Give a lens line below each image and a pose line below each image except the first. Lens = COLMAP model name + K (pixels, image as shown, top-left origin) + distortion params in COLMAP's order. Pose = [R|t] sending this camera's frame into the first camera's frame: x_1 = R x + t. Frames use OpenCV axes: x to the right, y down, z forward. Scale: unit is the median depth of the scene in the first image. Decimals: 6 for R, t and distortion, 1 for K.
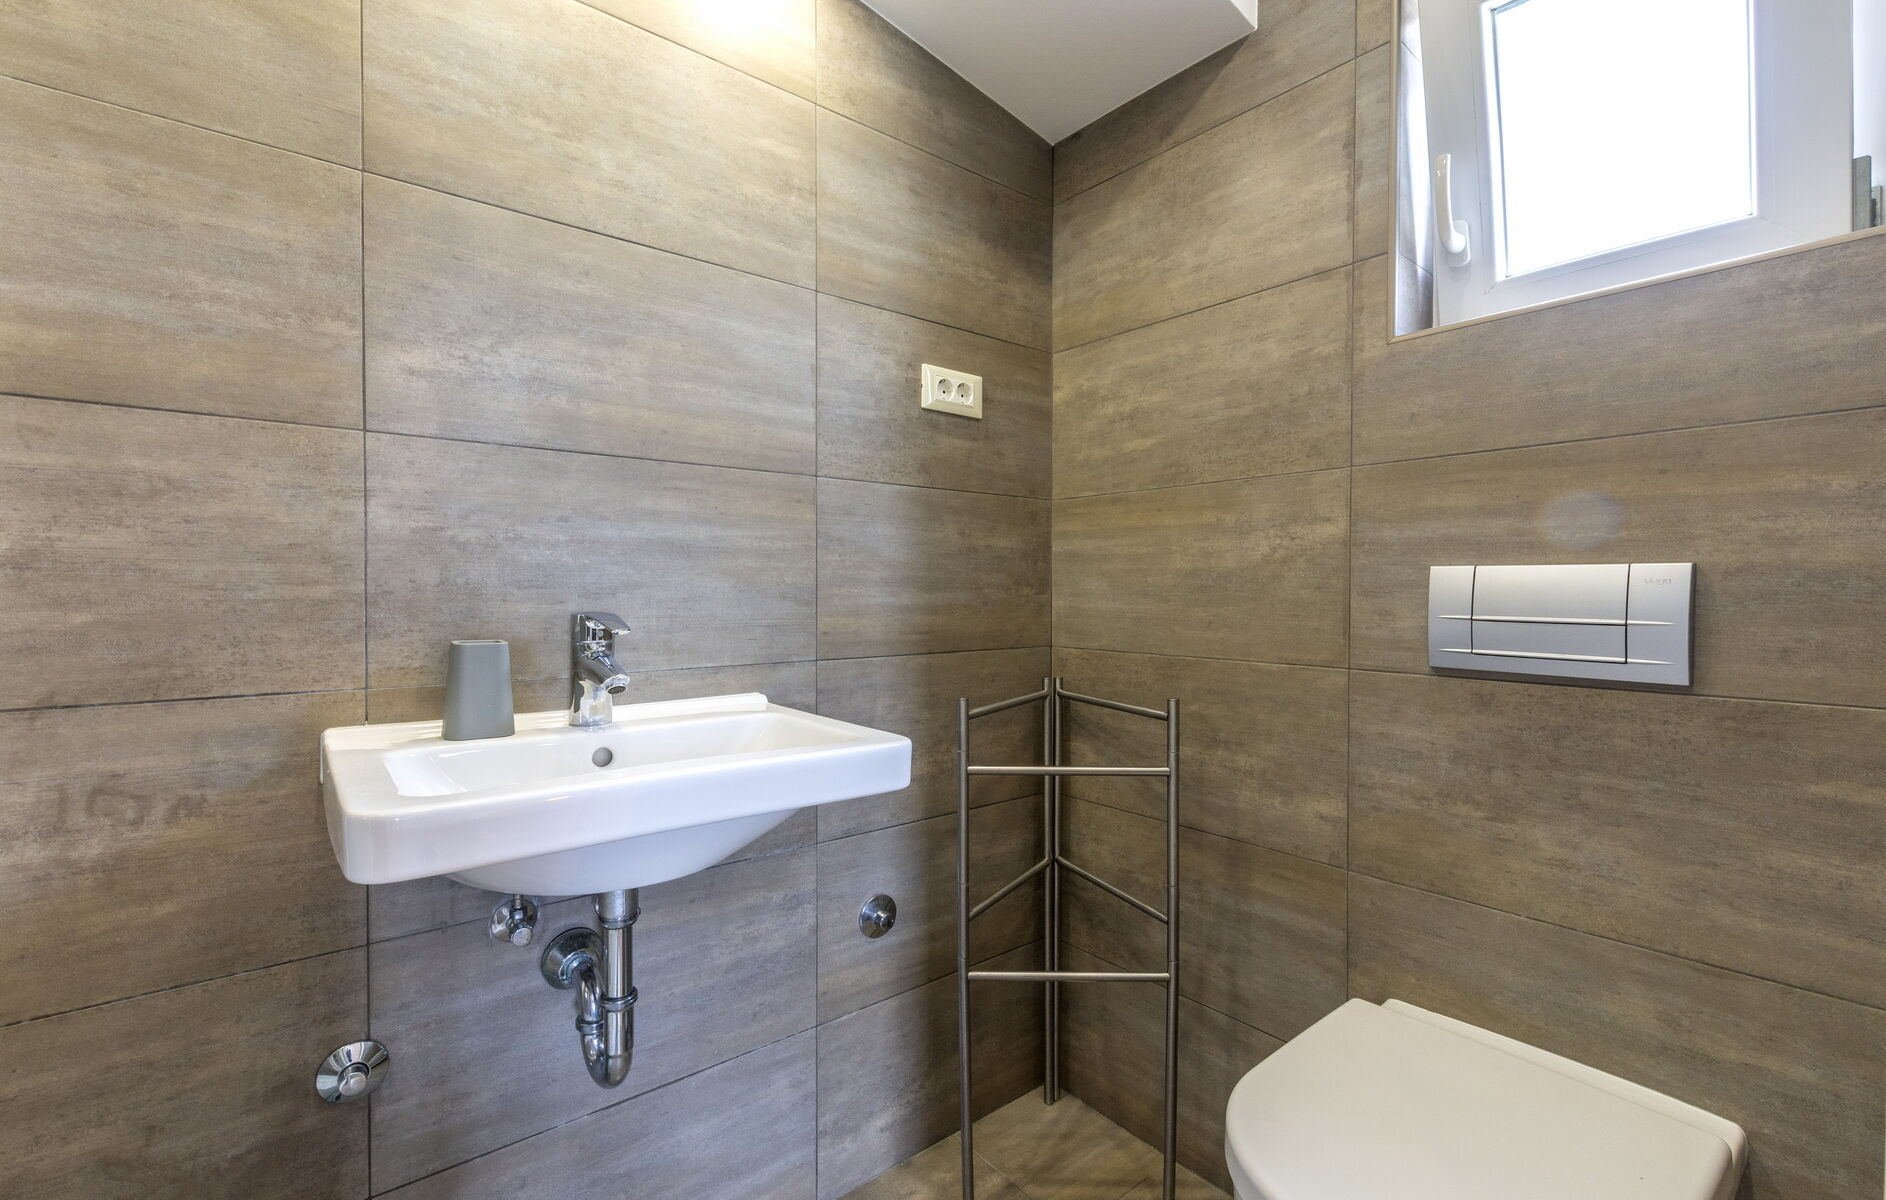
lens RADIAL K [[811.5, 0, 937.5], [0, 811.5, 606.4], [0, 0, 1]] dist [0.009820, -0.004596]
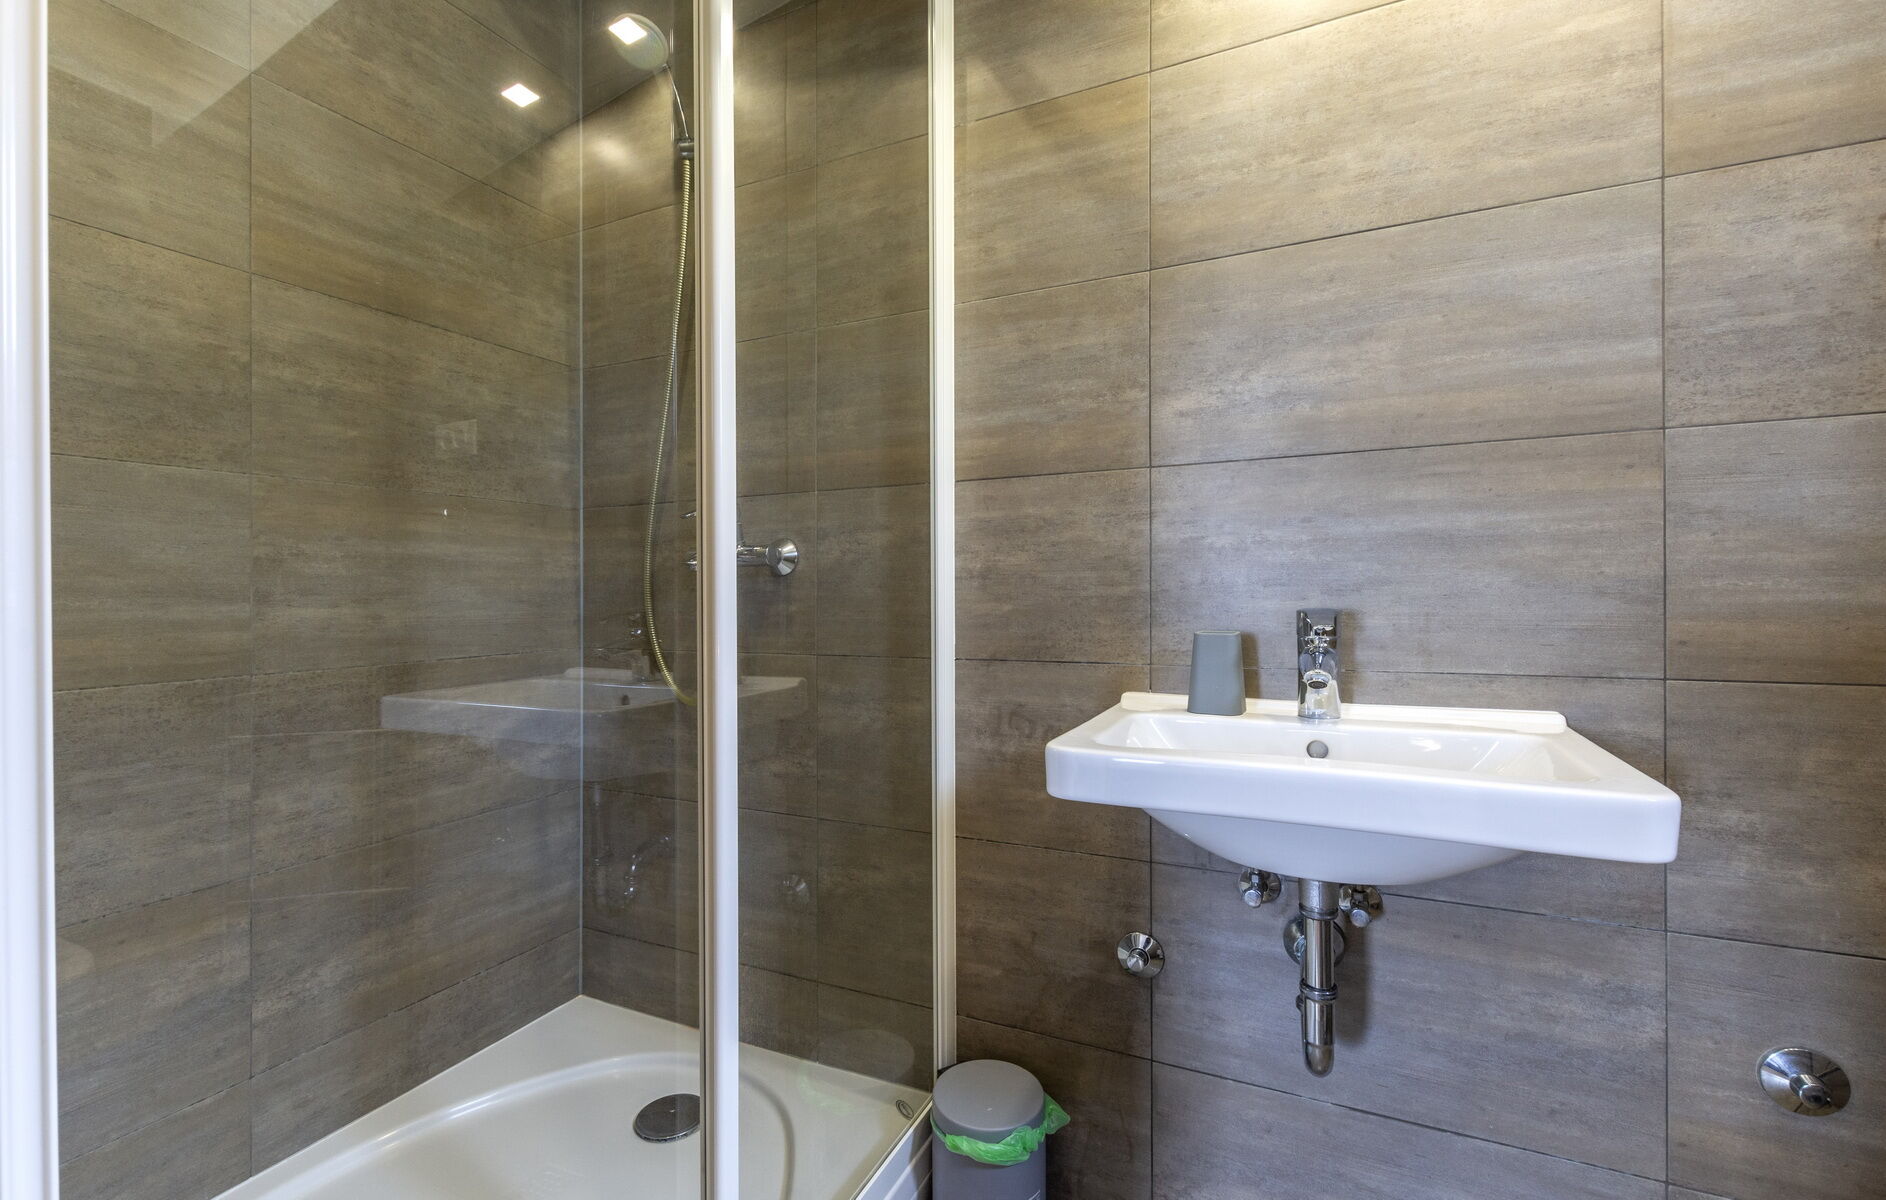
lens RADIAL K [[811.5, 0, 934.4], [0, 811.5, 591.2], [0, 0, 1]] dist [0.009820, -0.004596]
pose [[0.434058, -0.006042, -0.900864, 0.299618], [-0.007185, 0.999922, -0.010168, -0.000818], [0.900856, 0.010886, 0.433981, 0.115660]]
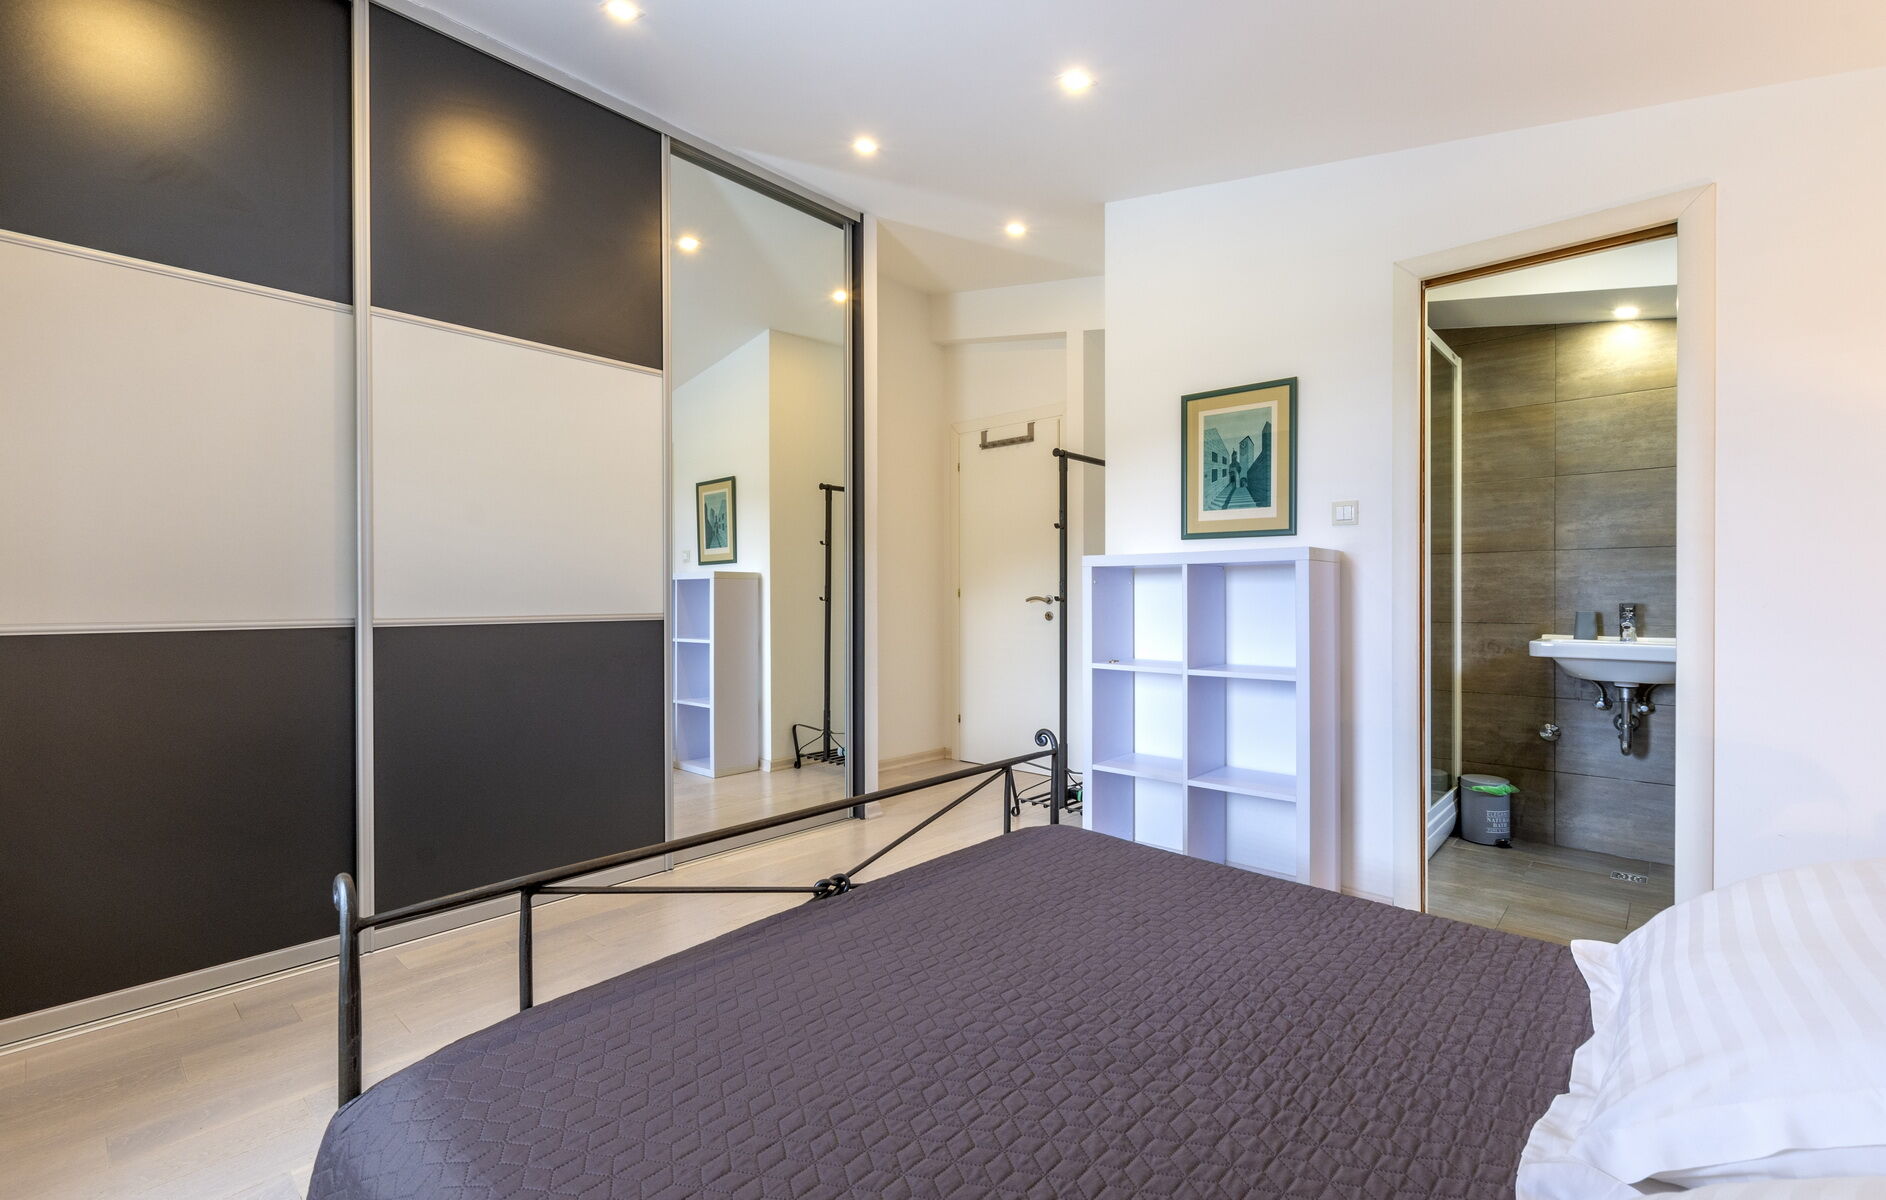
lens RADIAL K [[811.5, 0, 951.0], [0, 811.5, 588.0], [0, 0, 1]] dist [0.009820, -0.004596]
pose [[0.167264, -0.017646, -0.985754, 2.152740], [-0.025116, 0.999439, -0.022153, 0.082614], [0.985592, 0.028463, 0.166727, -1.989047]]
